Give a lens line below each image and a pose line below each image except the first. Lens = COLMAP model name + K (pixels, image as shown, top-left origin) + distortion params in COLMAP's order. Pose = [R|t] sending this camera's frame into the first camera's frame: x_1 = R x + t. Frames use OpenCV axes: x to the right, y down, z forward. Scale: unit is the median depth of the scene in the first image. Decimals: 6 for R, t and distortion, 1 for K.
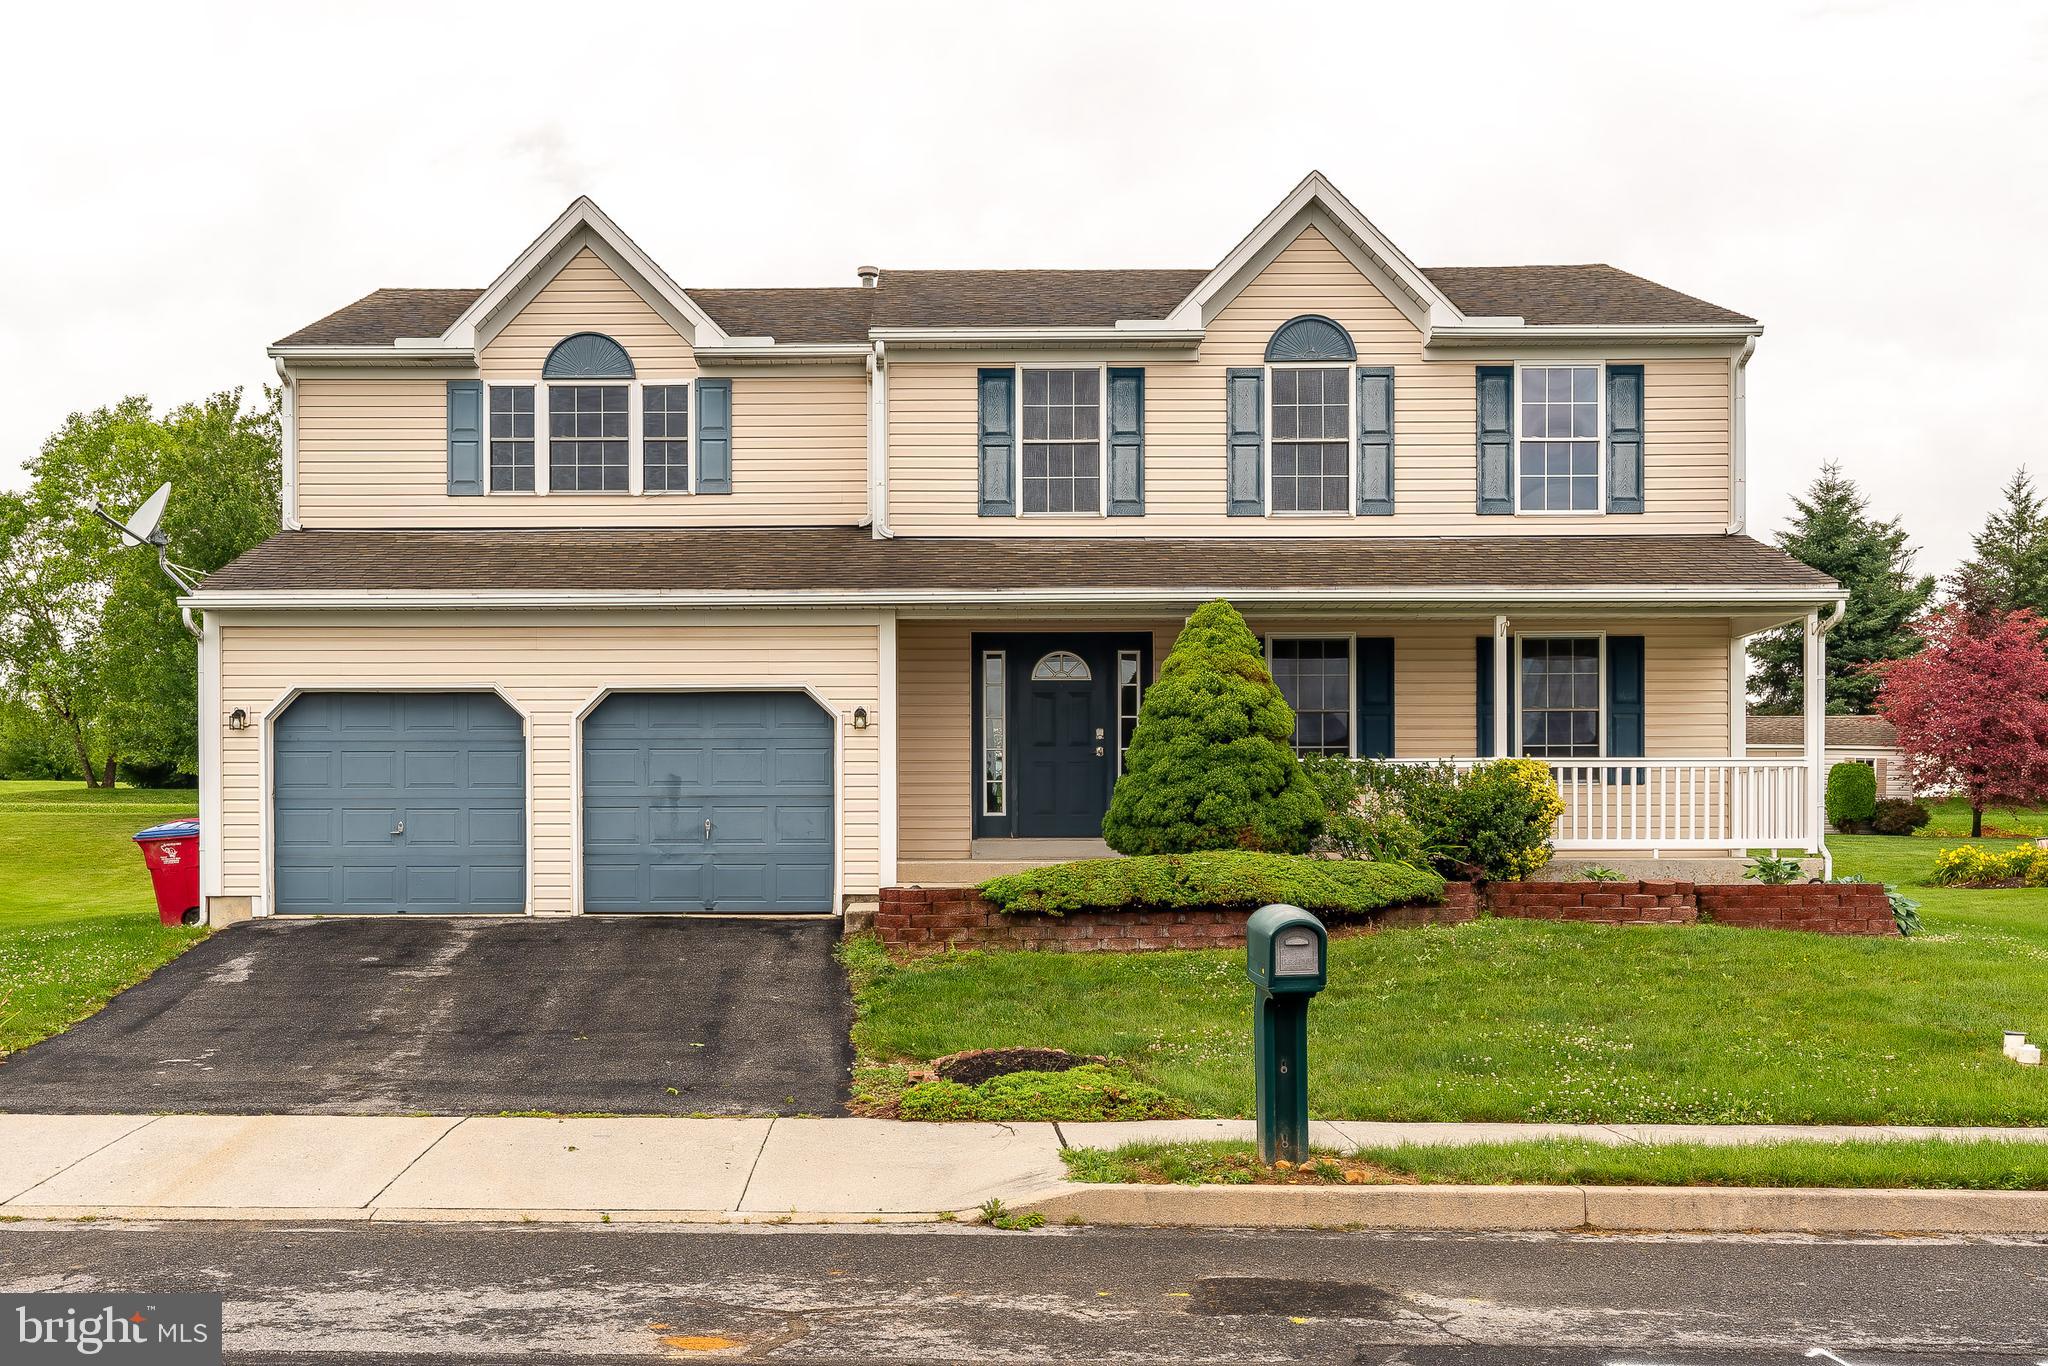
lens RADIAL K [[2175.1, 0, 1024.4], [0, 2175.1, 690.5], [0, 0, 1]] dist [0.018536, 0.000000]
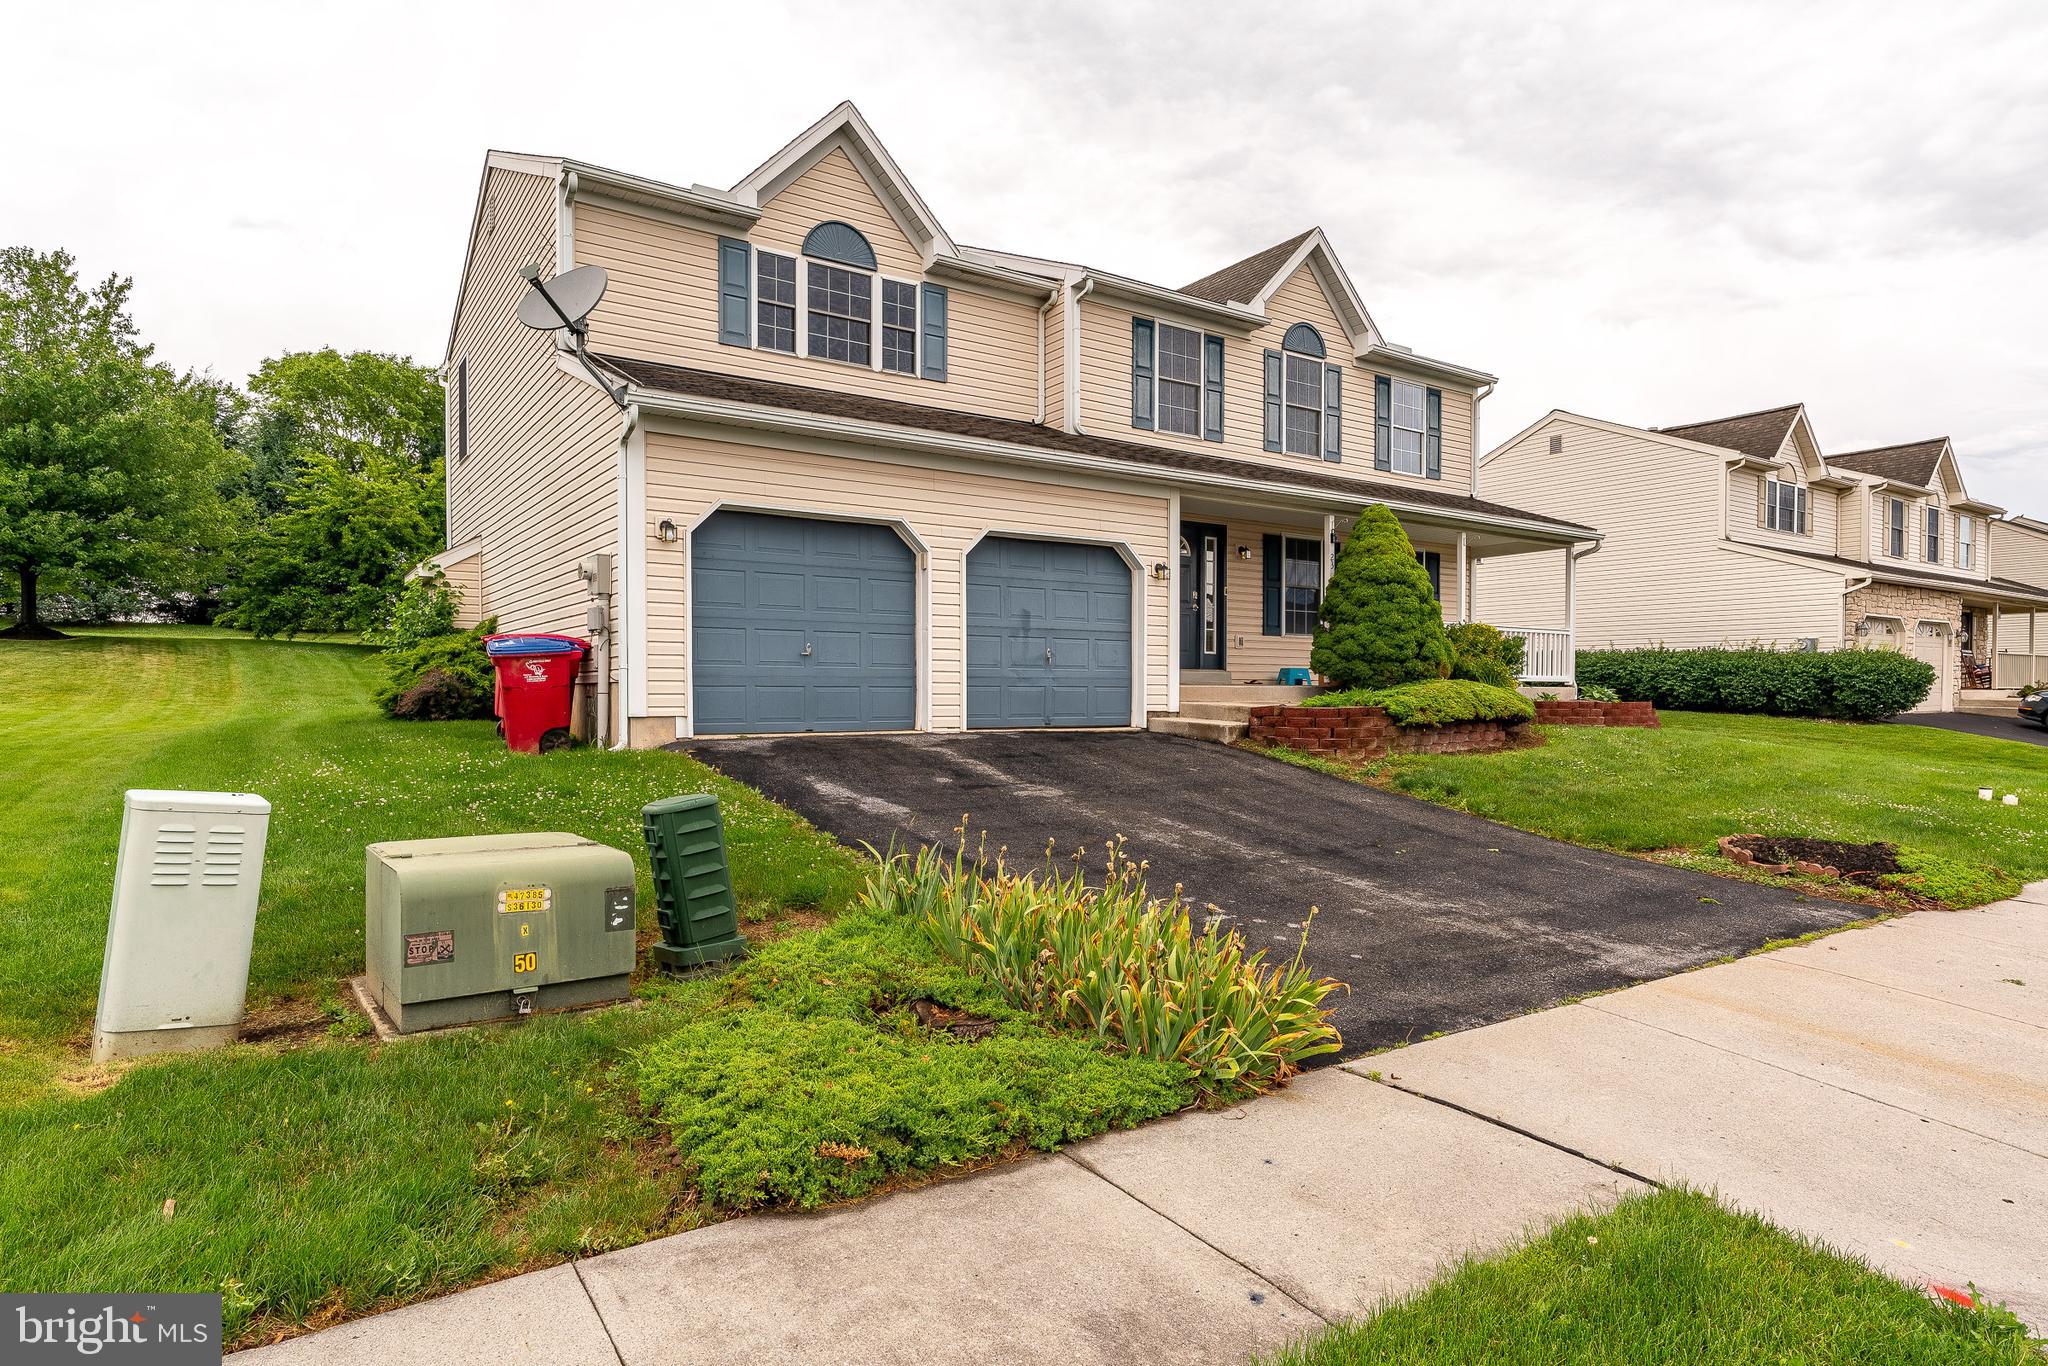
lens RADIAL K [[1128.0, 0, 1006.7], [0, 1128.0, 643.5], [0, 0, 1]] dist [-0.004926, 0.000672]
pose [[0.827670, 0.027906, 0.560521, -0.467843], [-0.049738, 0.998480, 0.023734, 0.039502], [-0.559007, -0.047523, 0.827800, 0.463435]]
